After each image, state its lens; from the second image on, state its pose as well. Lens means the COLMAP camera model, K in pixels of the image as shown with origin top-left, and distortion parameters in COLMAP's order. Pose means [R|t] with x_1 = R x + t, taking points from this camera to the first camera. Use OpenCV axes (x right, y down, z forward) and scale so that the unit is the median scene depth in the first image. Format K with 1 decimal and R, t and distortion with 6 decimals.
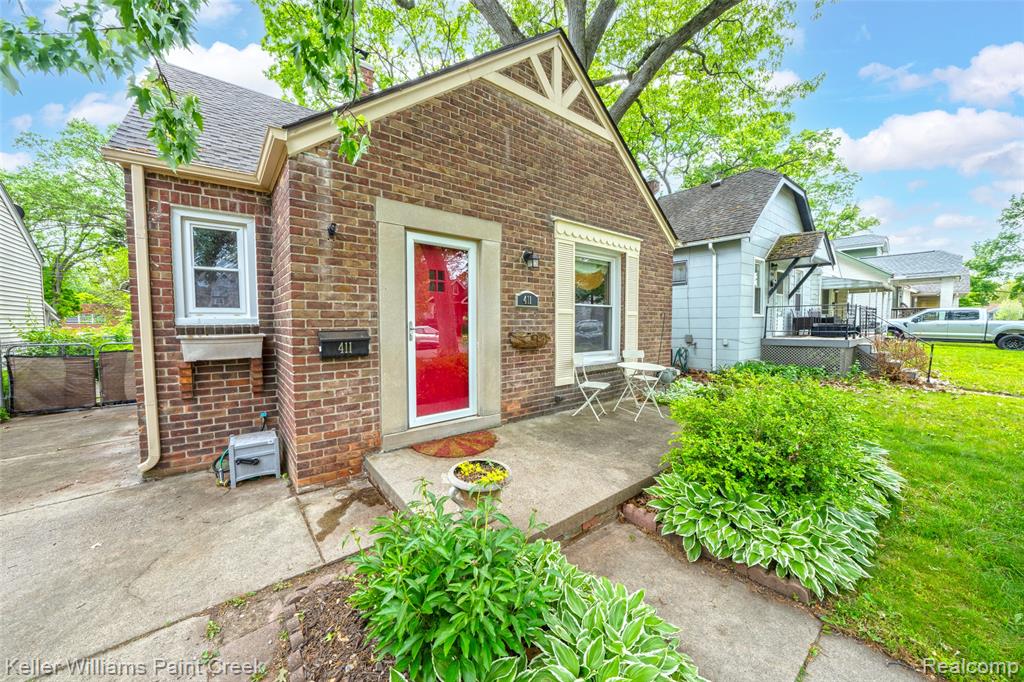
lens RADIAL K [[357.4, 0, 504.7], [0, 357.4, 339.9], [0, 0, 1]] dist [-0.021963, 0.005062]
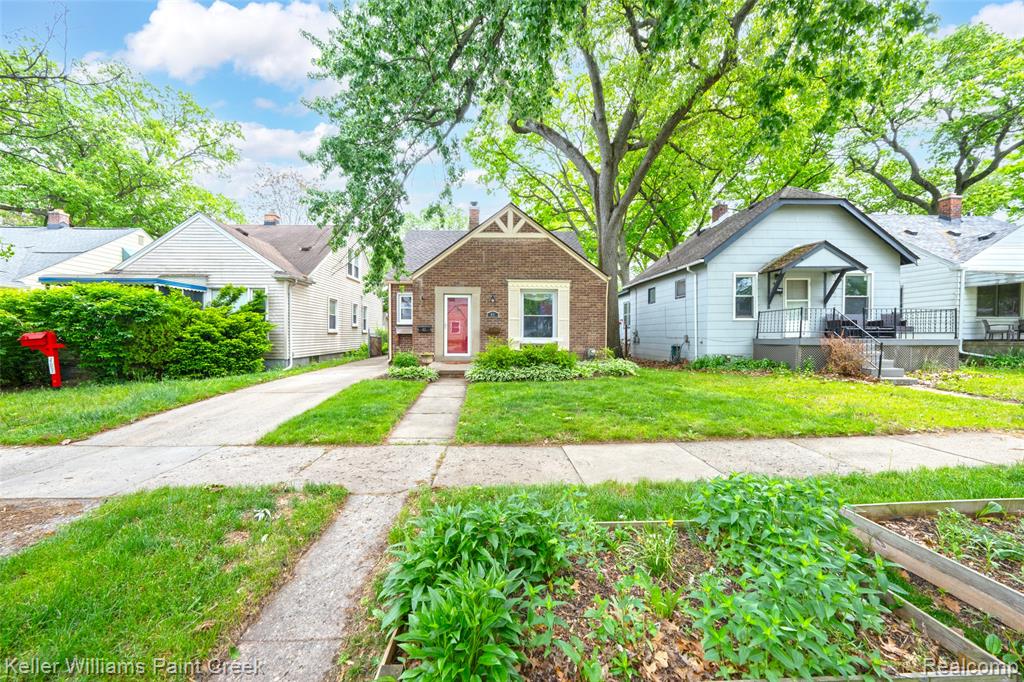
lens RADIAL K [[353.2, 0, 492.6], [0, 353.2, 335.3], [0, 0, 1]] dist [-0.020976, 0.000008]
pose [[0.799349, 0.008252, -0.600810, 1.505675], [-0.035628, 0.998797, -0.033683, 0.116656], [0.599810, 0.048330, 0.798682, -0.964072]]
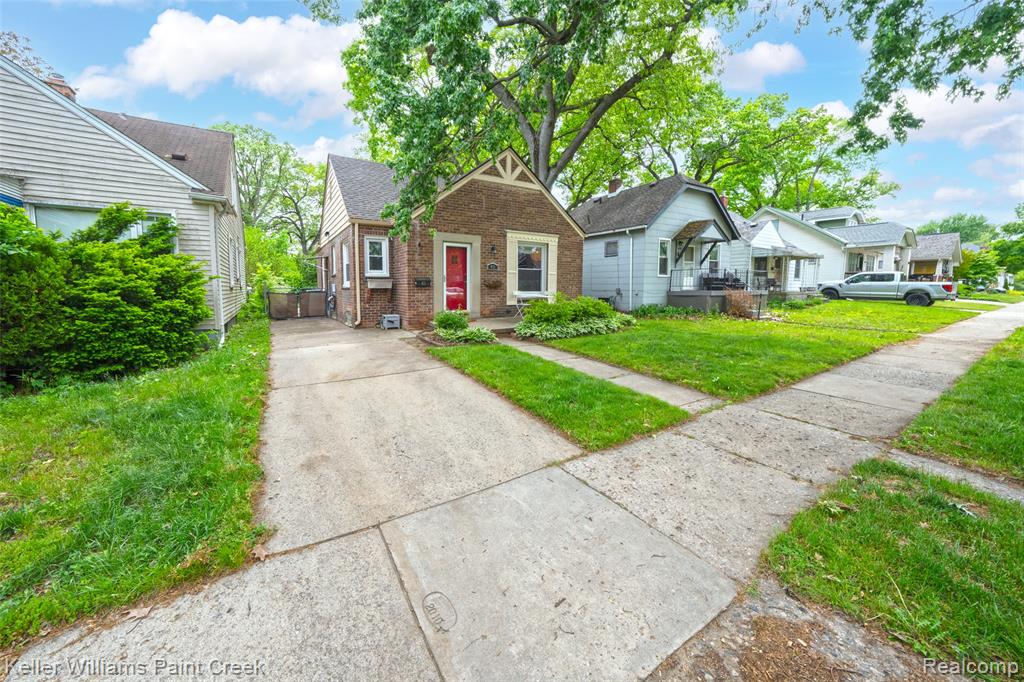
lens RADIAL K [[353.3, 0, 490.6], [0, 353.3, 312.0], [0, 0, 1]] dist [-0.022160, 0.000114]
pose [[0.991848, 0.013488, -0.126710, 0.330102], [-0.010754, 0.999695, 0.022239, 0.127425], [0.126972, -0.020695, 0.991690, -1.254514]]
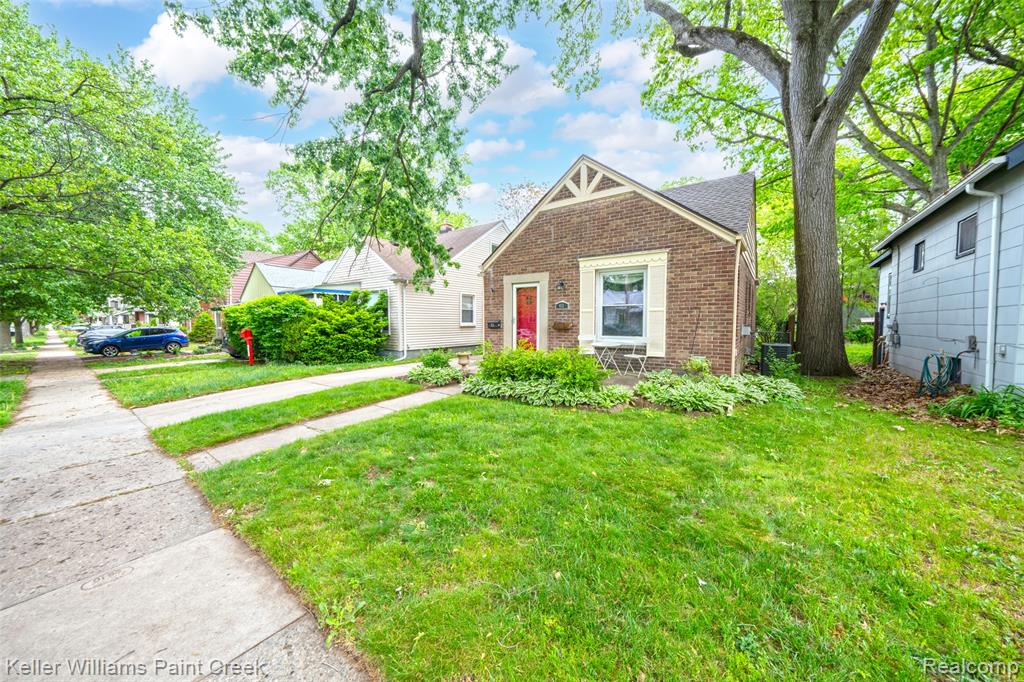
lens RADIAL K [[344.7, 0, 512.9], [0, 344.7, 336.5], [0, 0, 1]] dist [-0.022031, 0.004281]
pose [[0.280316, 0.042317, -0.958974, 1.755567], [-0.047030, 0.998433, 0.030310, 0.014347], [0.958755, 0.036605, 0.281867, 0.187923]]
